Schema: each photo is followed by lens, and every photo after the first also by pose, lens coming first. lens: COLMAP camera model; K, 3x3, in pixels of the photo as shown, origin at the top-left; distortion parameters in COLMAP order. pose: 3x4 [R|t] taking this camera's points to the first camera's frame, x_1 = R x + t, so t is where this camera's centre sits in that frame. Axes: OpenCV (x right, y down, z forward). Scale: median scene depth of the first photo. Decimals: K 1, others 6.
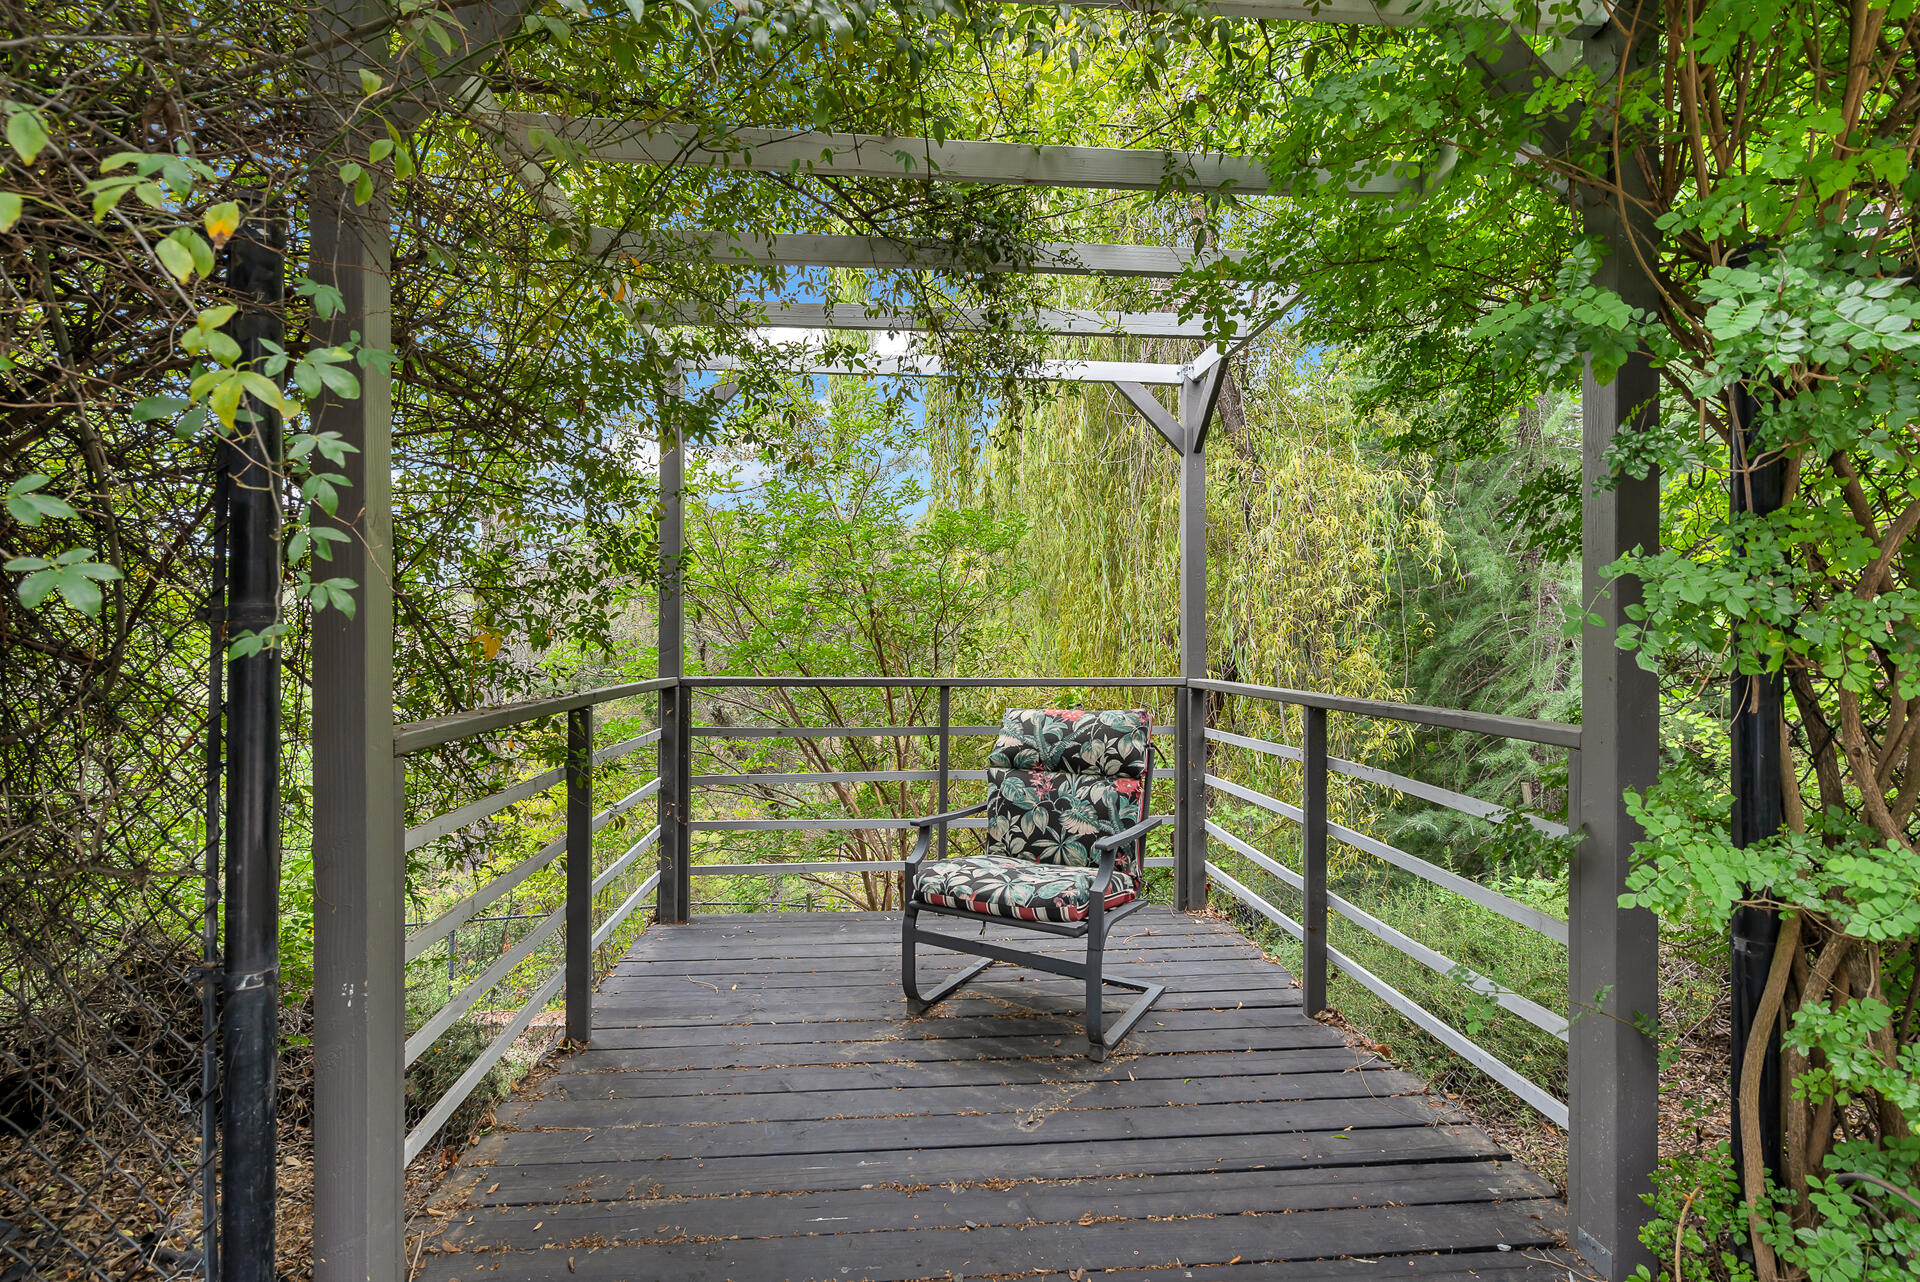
lens RADIAL K [[877.4, 0, 958.6], [0, 877.4, 636.8], [0, 0, 1]] dist [-0.001596, 0.001620]
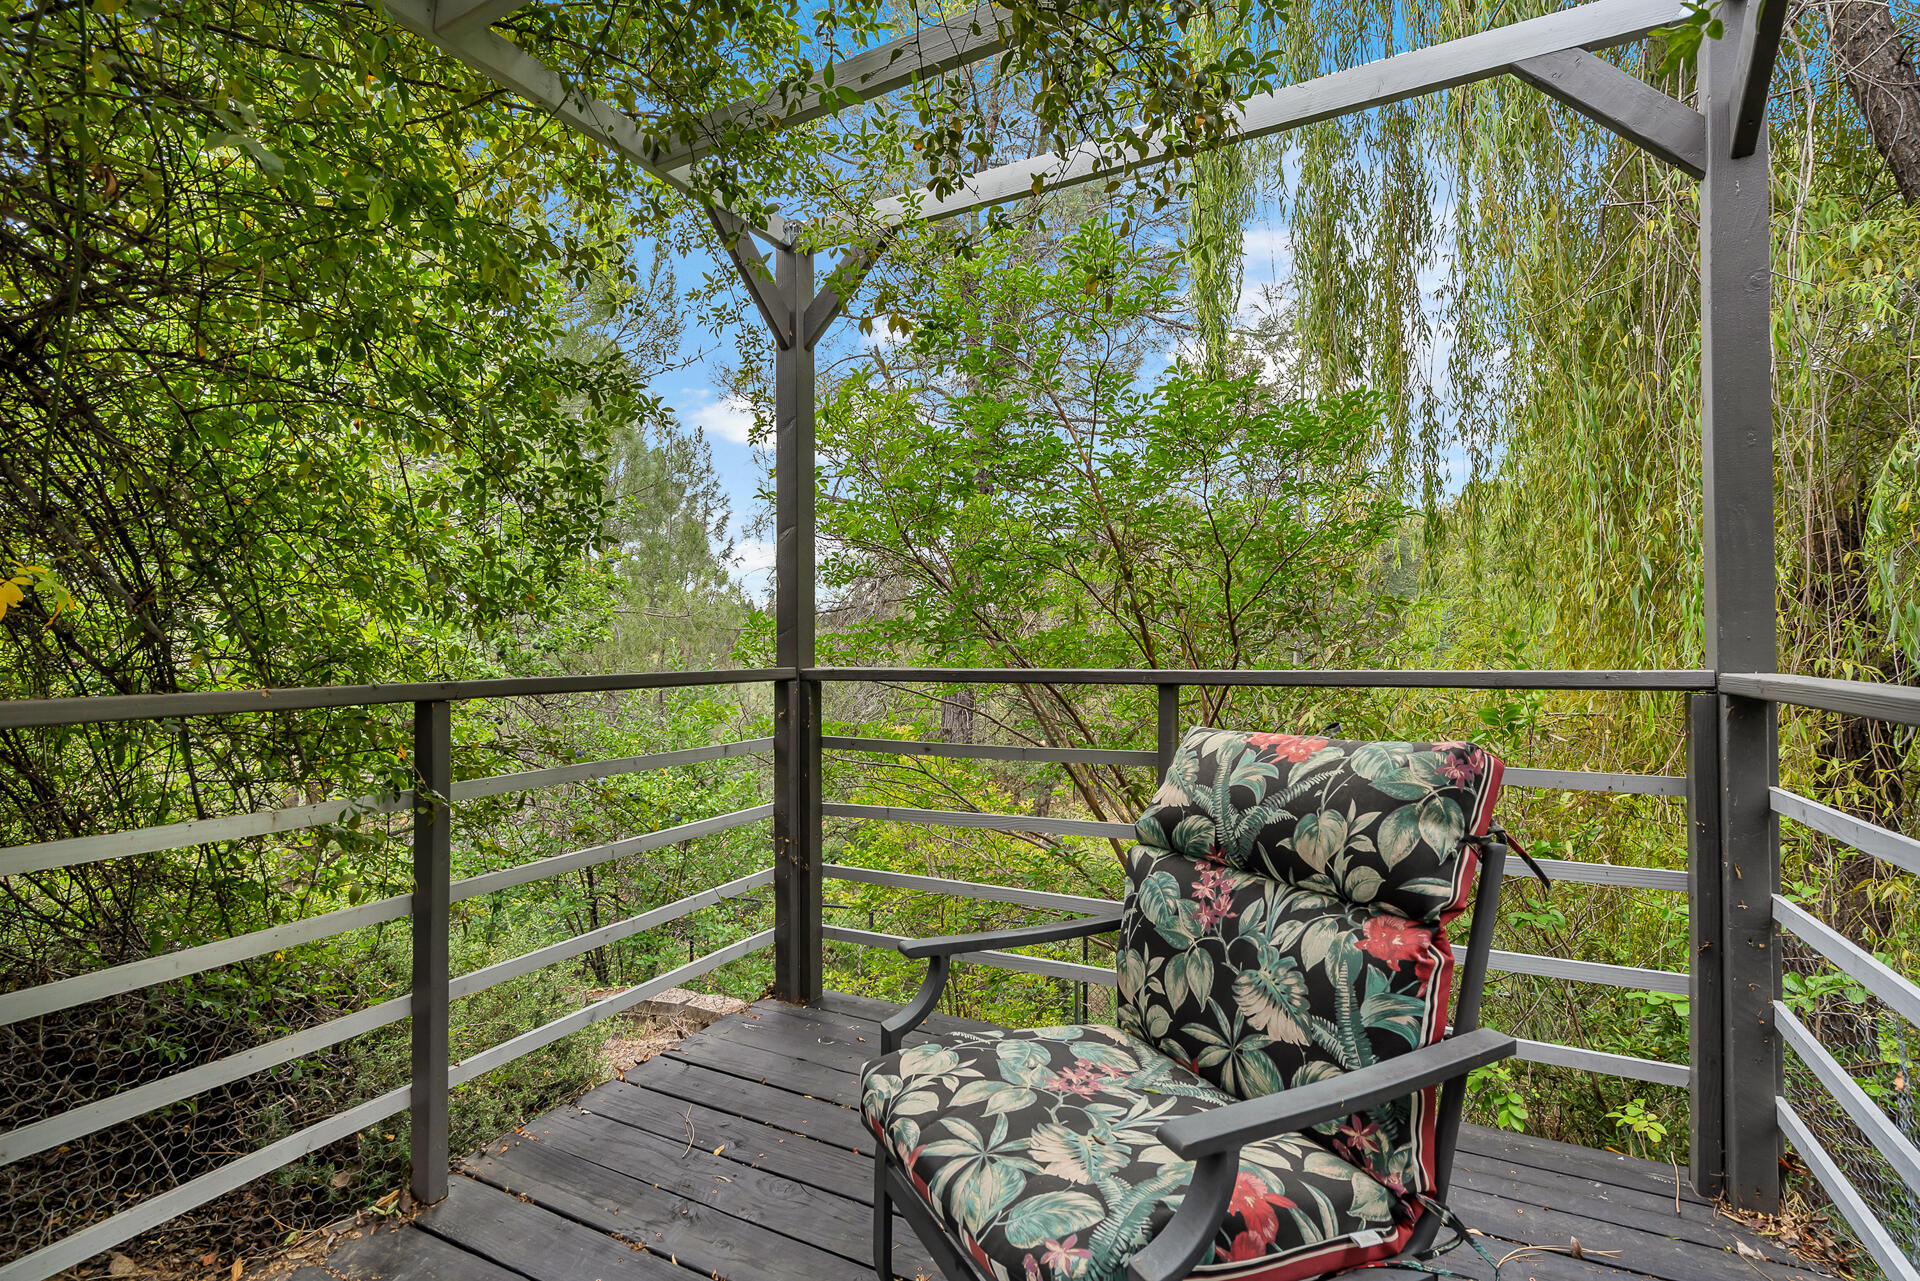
lens RADIAL K [[877.4, 0, 955.3], [0, 877.4, 644.5], [0, 0, 1]] dist [-0.001596, 0.001620]
pose [[0.840953, -0.013044, -0.540951, 0.232975], [0.015606, 0.999878, 0.000151, 0.035522], [0.540883, -0.008569, 0.841054, 0.554506]]
